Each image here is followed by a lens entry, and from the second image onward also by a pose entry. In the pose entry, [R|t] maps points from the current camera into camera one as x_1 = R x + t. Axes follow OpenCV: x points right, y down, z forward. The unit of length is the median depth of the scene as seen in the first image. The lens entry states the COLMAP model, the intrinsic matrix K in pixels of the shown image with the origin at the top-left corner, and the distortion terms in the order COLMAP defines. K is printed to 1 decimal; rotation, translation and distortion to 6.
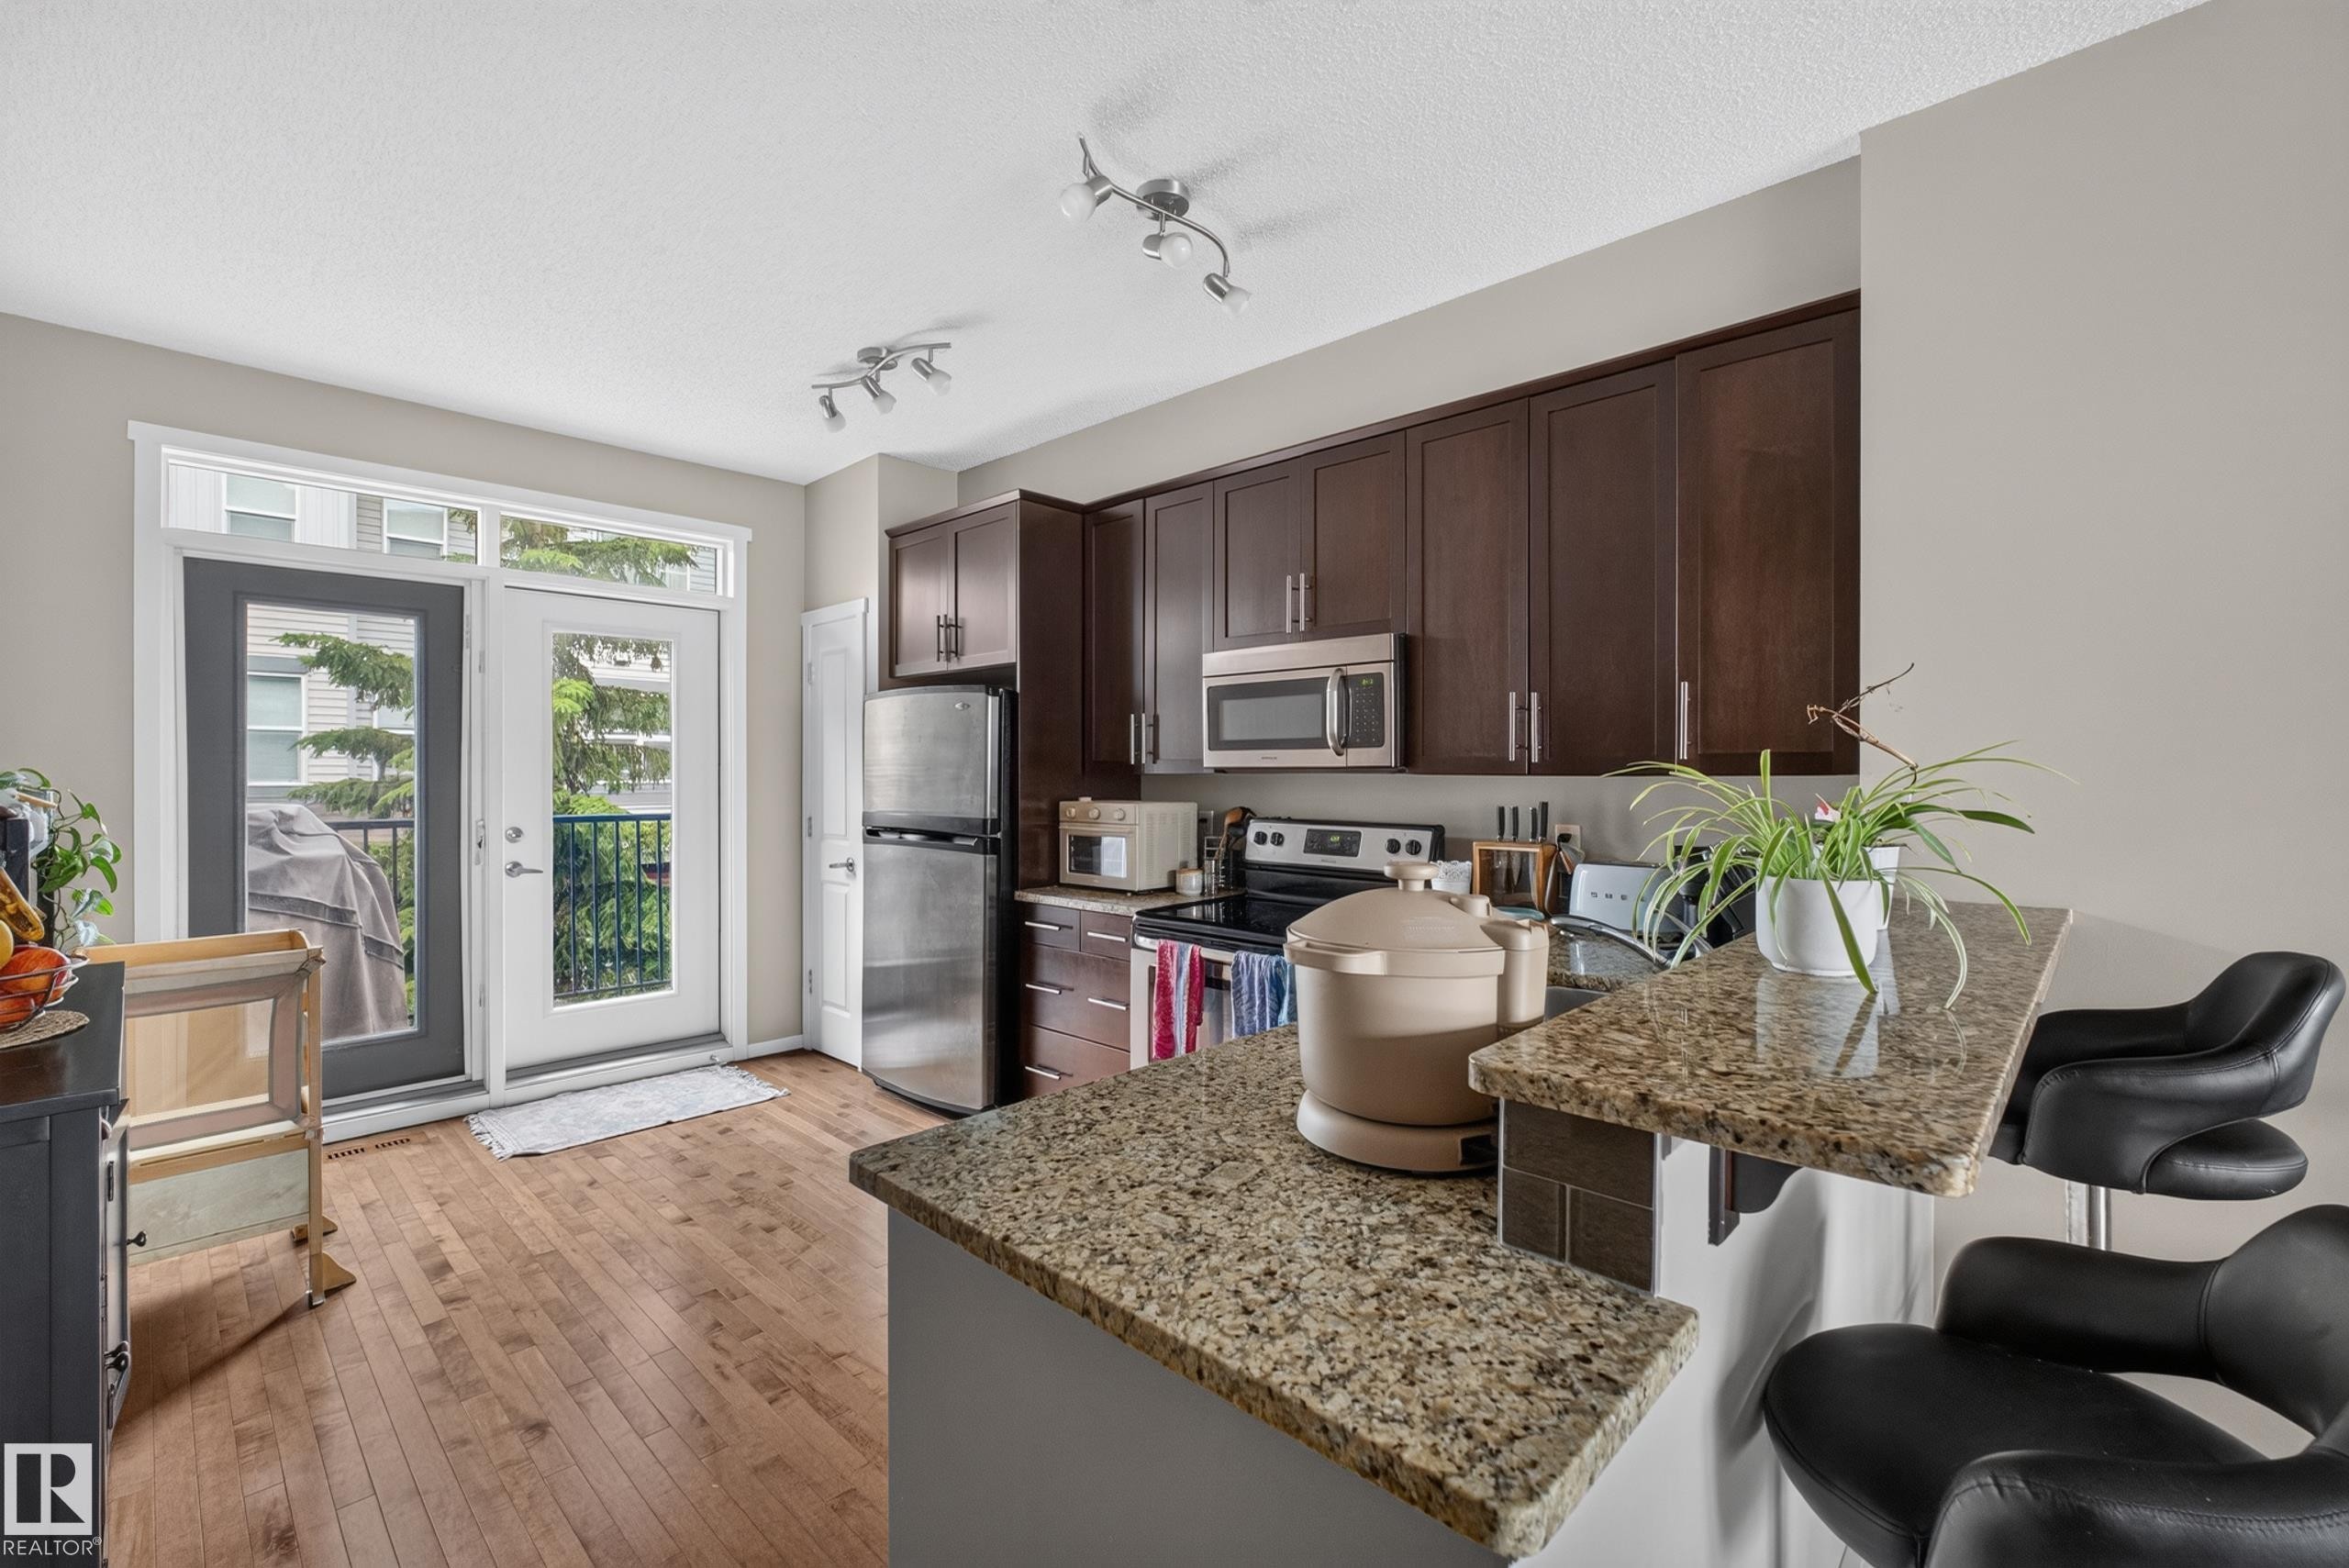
lens RADIAL K [[1005.2, 0, 1172.6], [0, 1005.2, 770.9], [0, 0, 1]] dist [-0.015640, 0.004549]
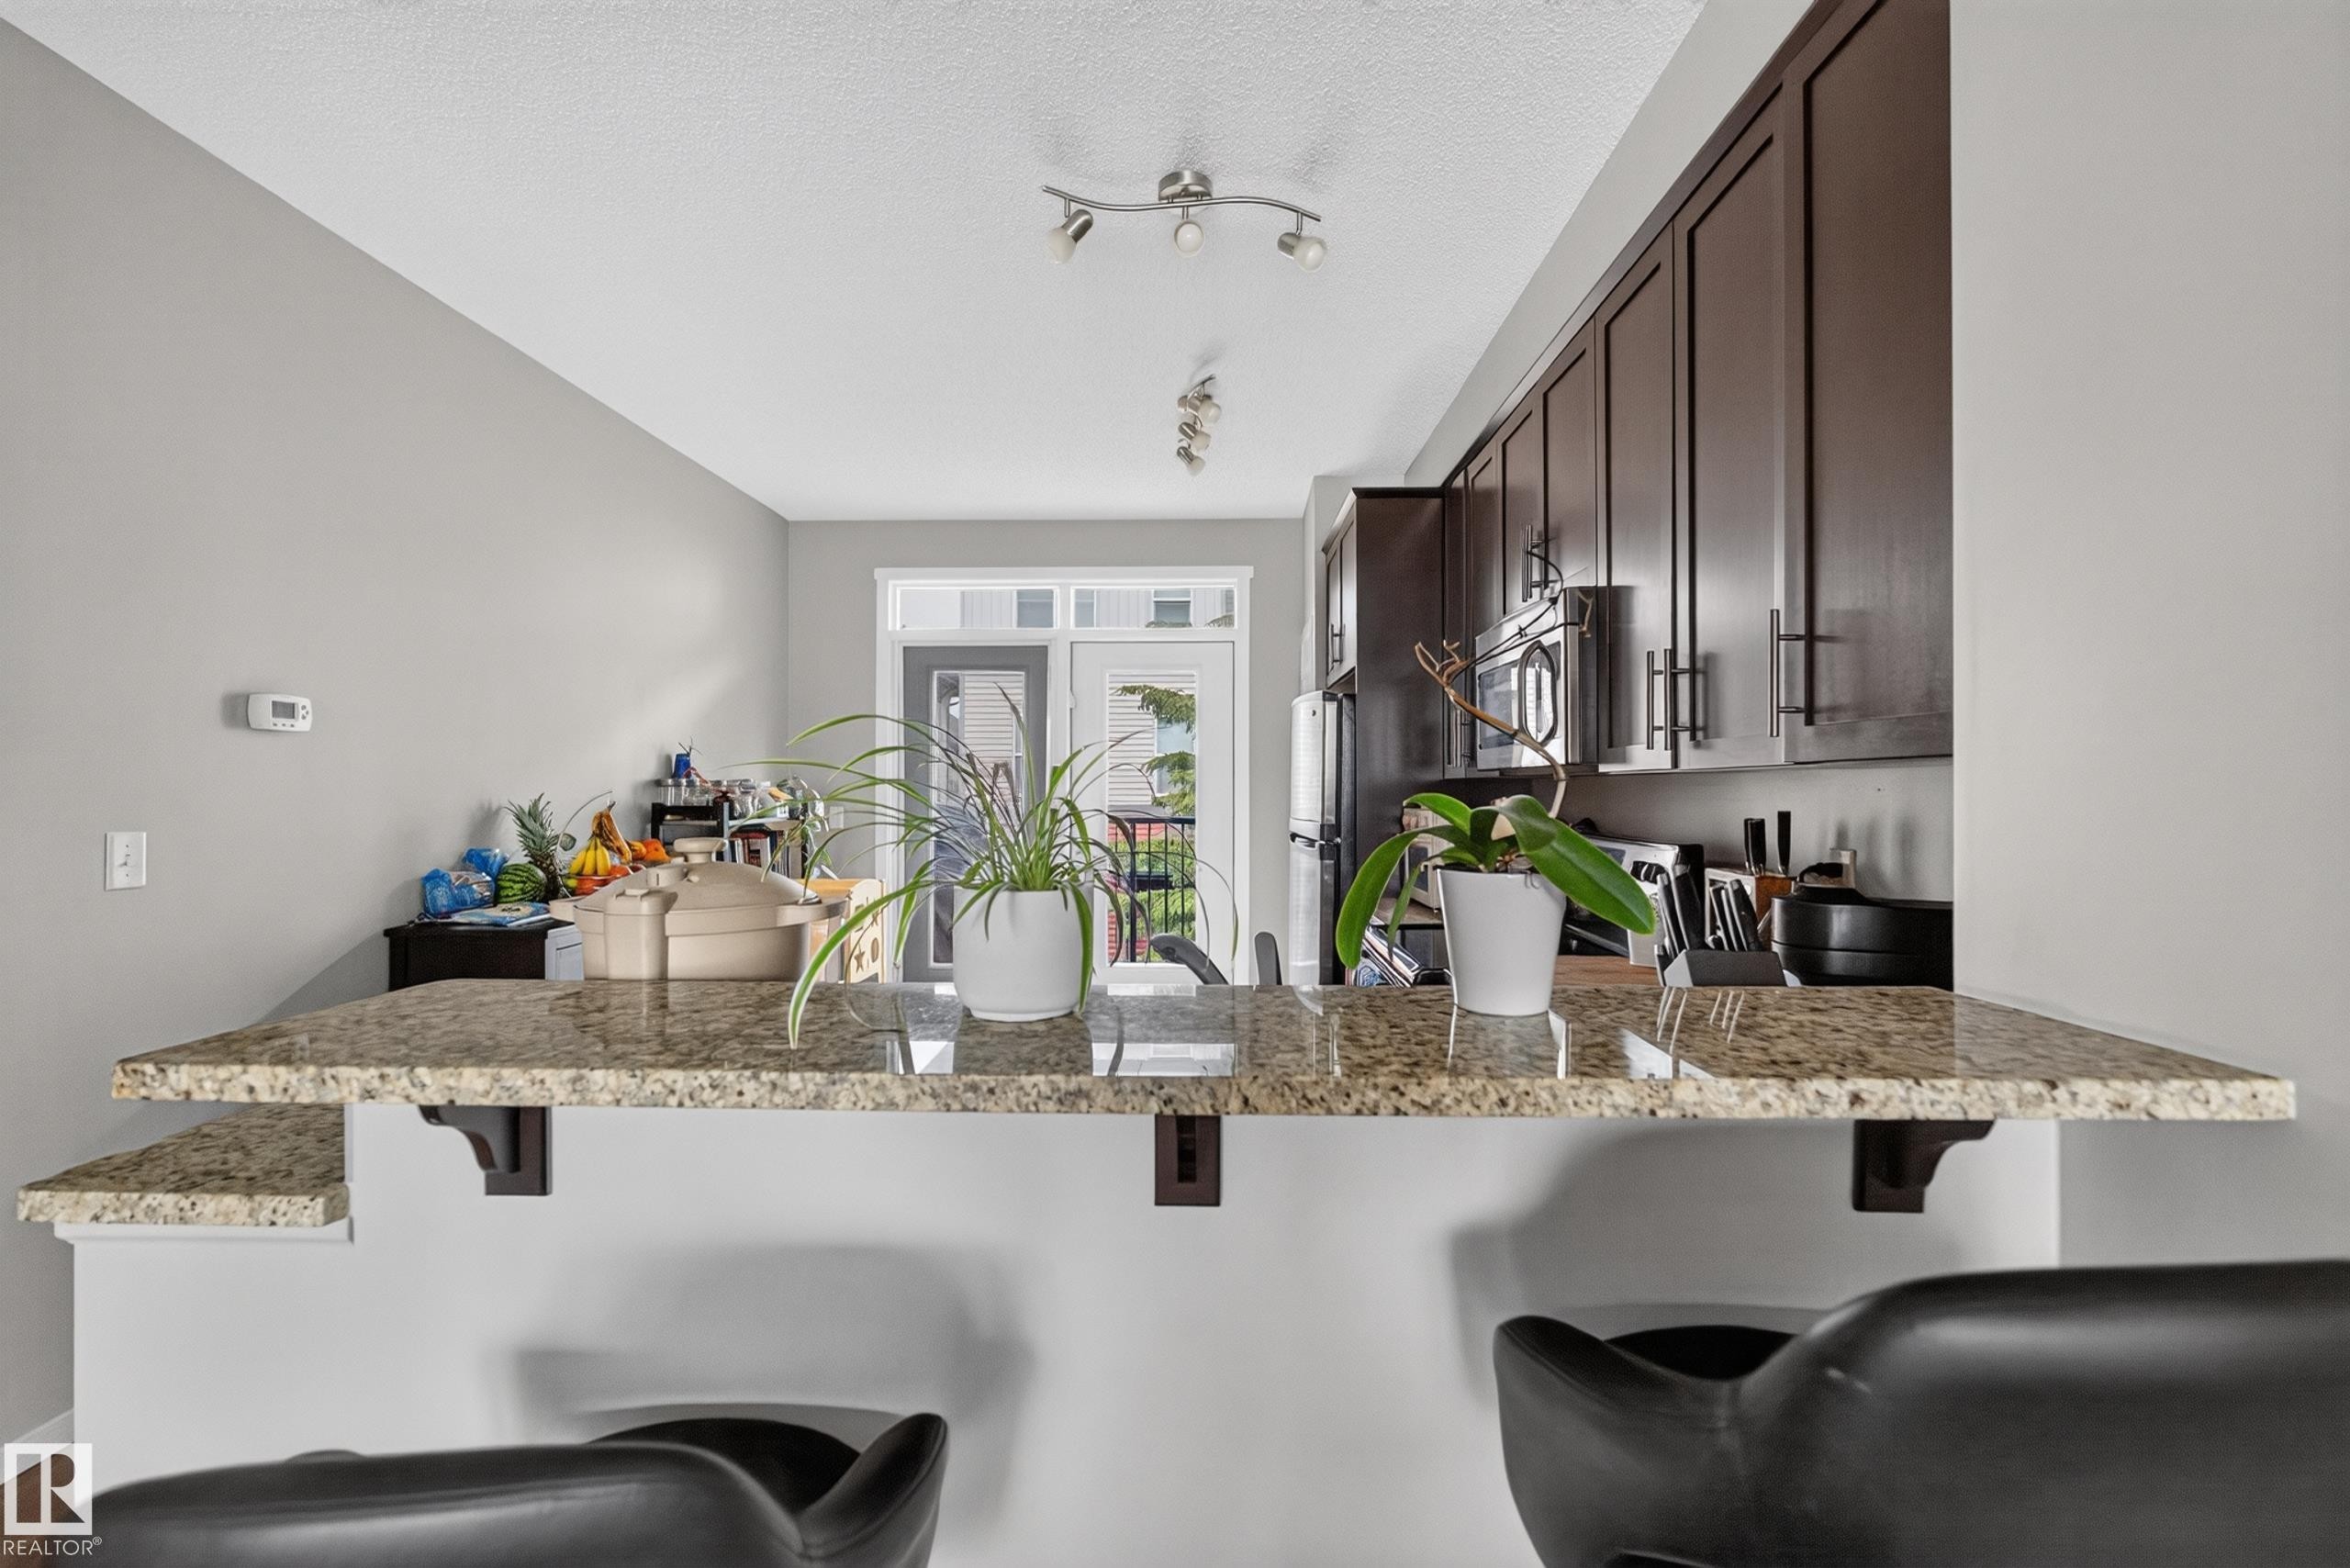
lens RADIAL K [[1005.7, 0, 1160.3], [0, 1005.7, 791.7], [0, 0, 1]] dist [-0.015640, 0.004549]
pose [[0.658863, 0.006368, -0.752236, 0.529435], [-0.004890, 0.999979, 0.004182, 0.011788], [0.752247, 0.000923, 0.658881, 0.248519]]
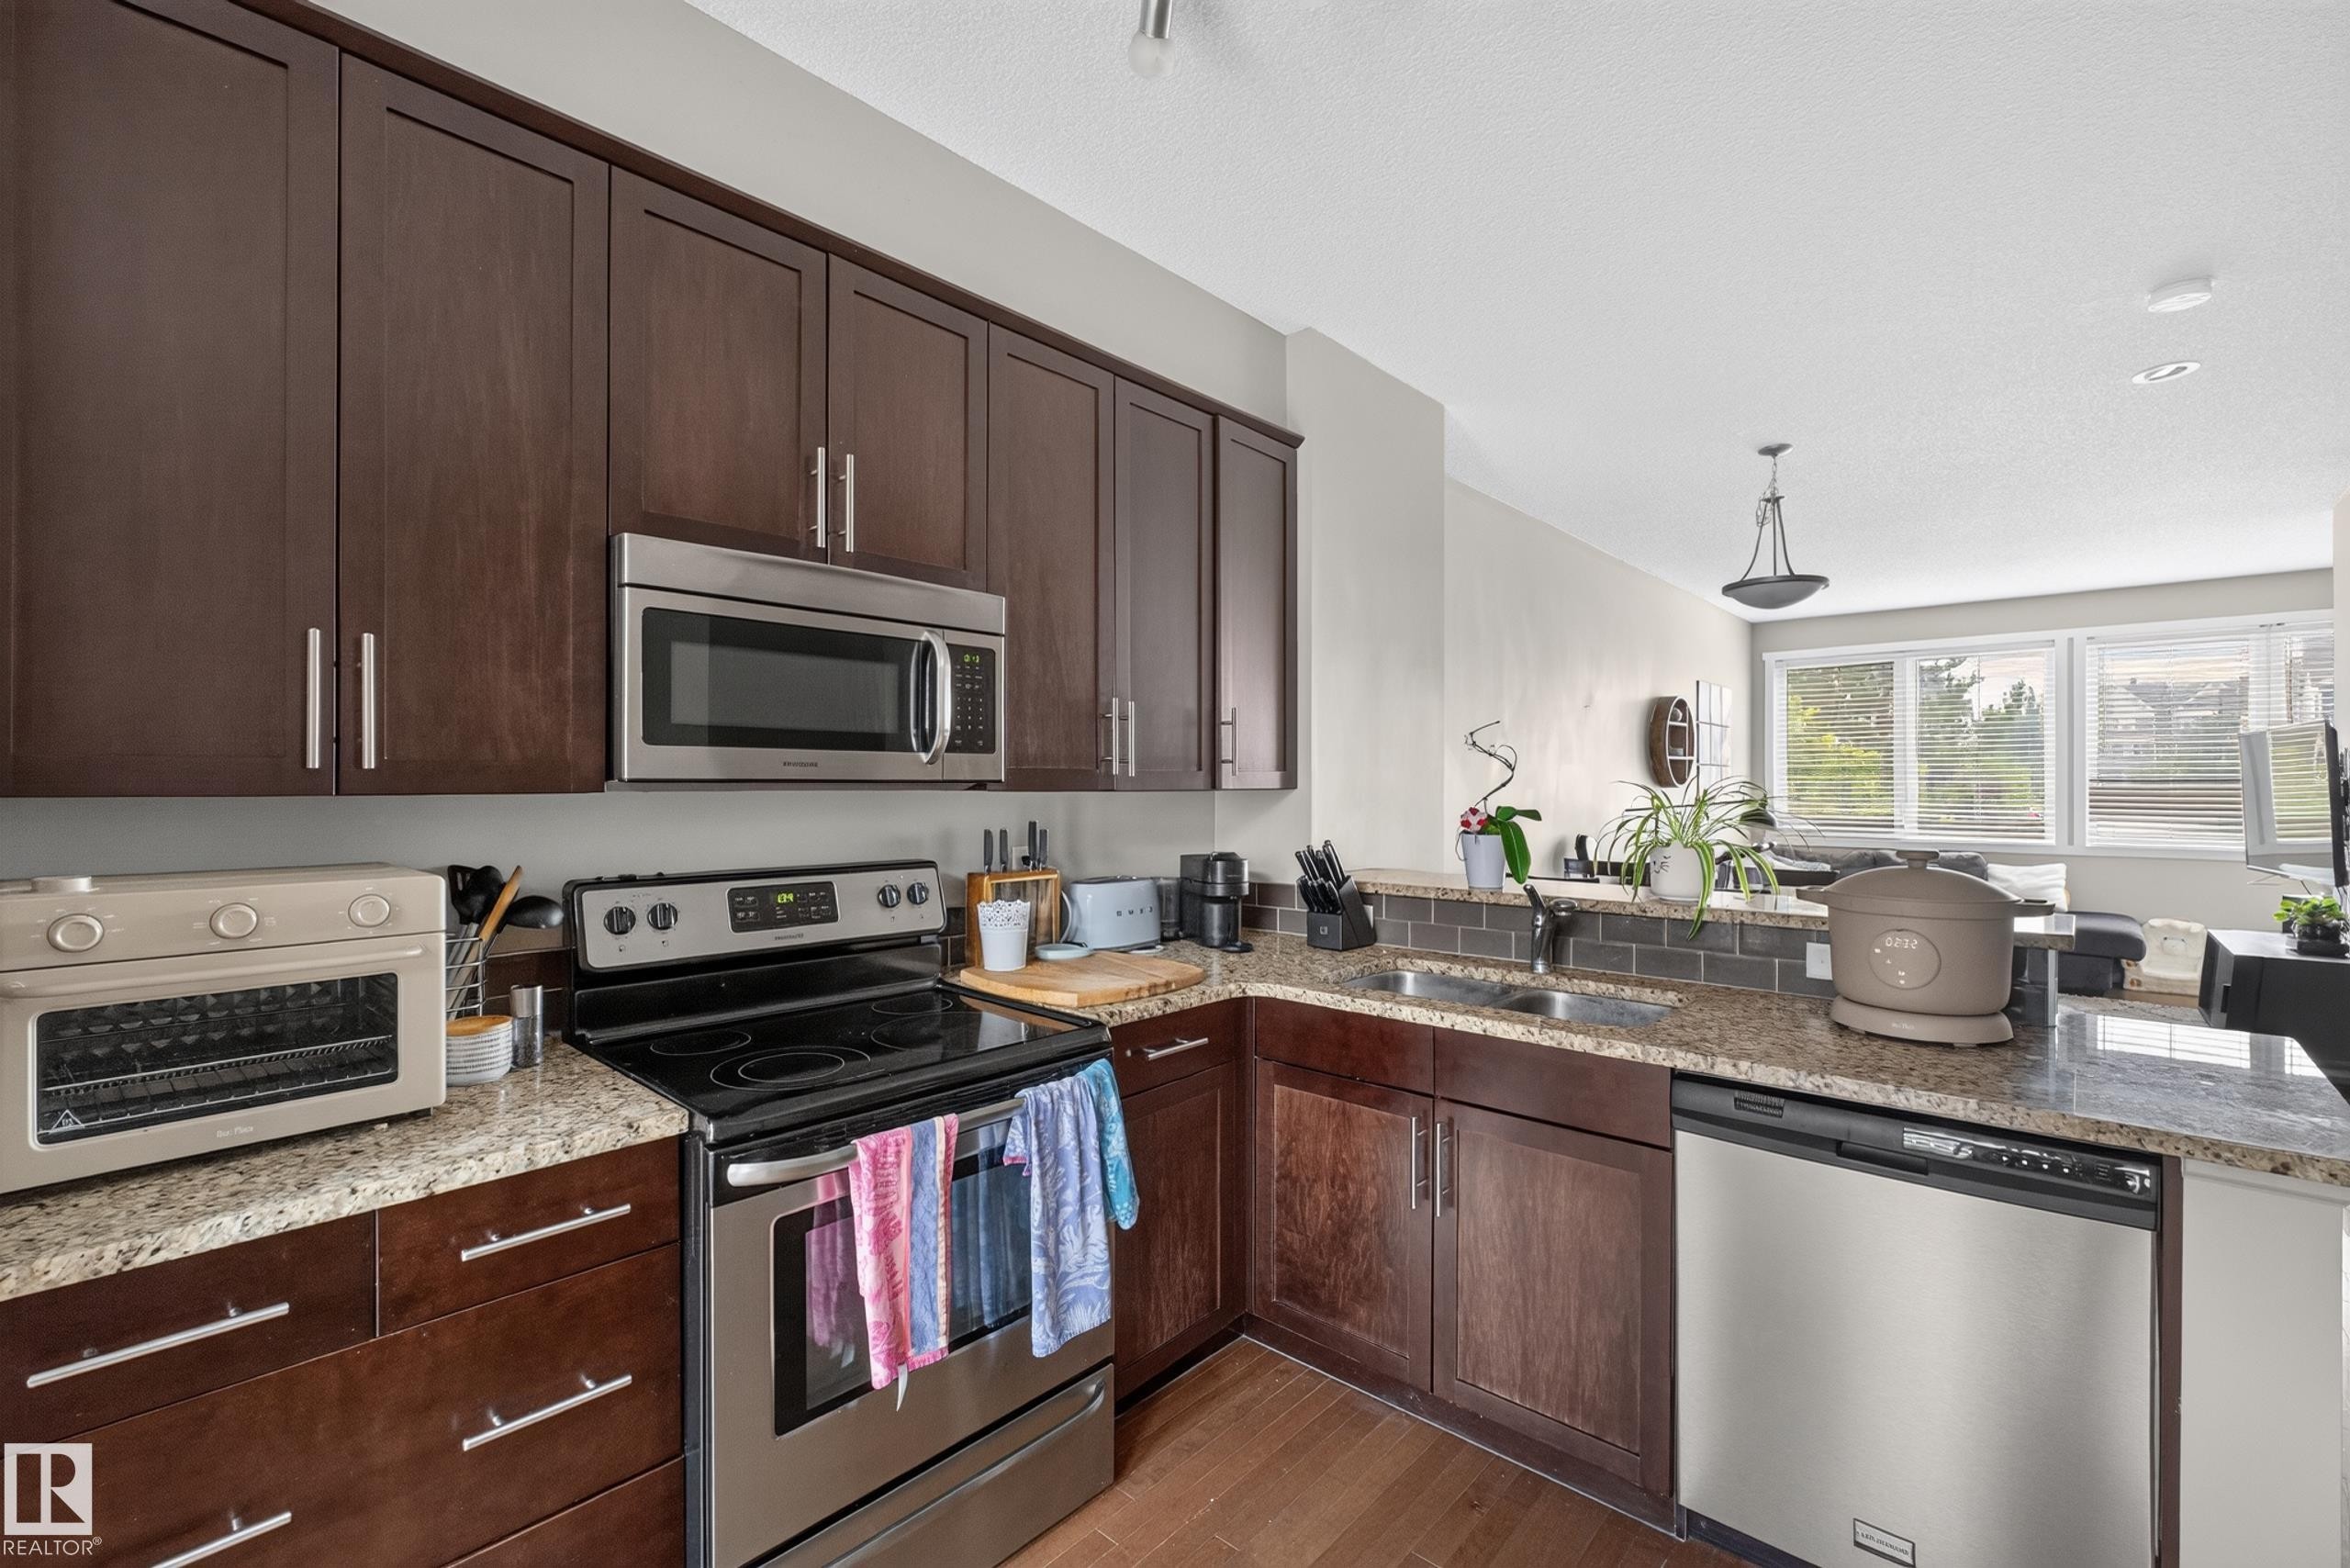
lens RADIAL K [[1005.7, 0, 1172.9], [0, 1005.7, 788.6], [0, 0, 1]] dist [-0.015640, 0.004549]
pose [[-0.030266, -0.004212, 0.999533, -0.475004], [-0.001073, 0.999991, 0.004181, -0.001812], [-0.999541, -0.000946, -0.030270, 0.835931]]
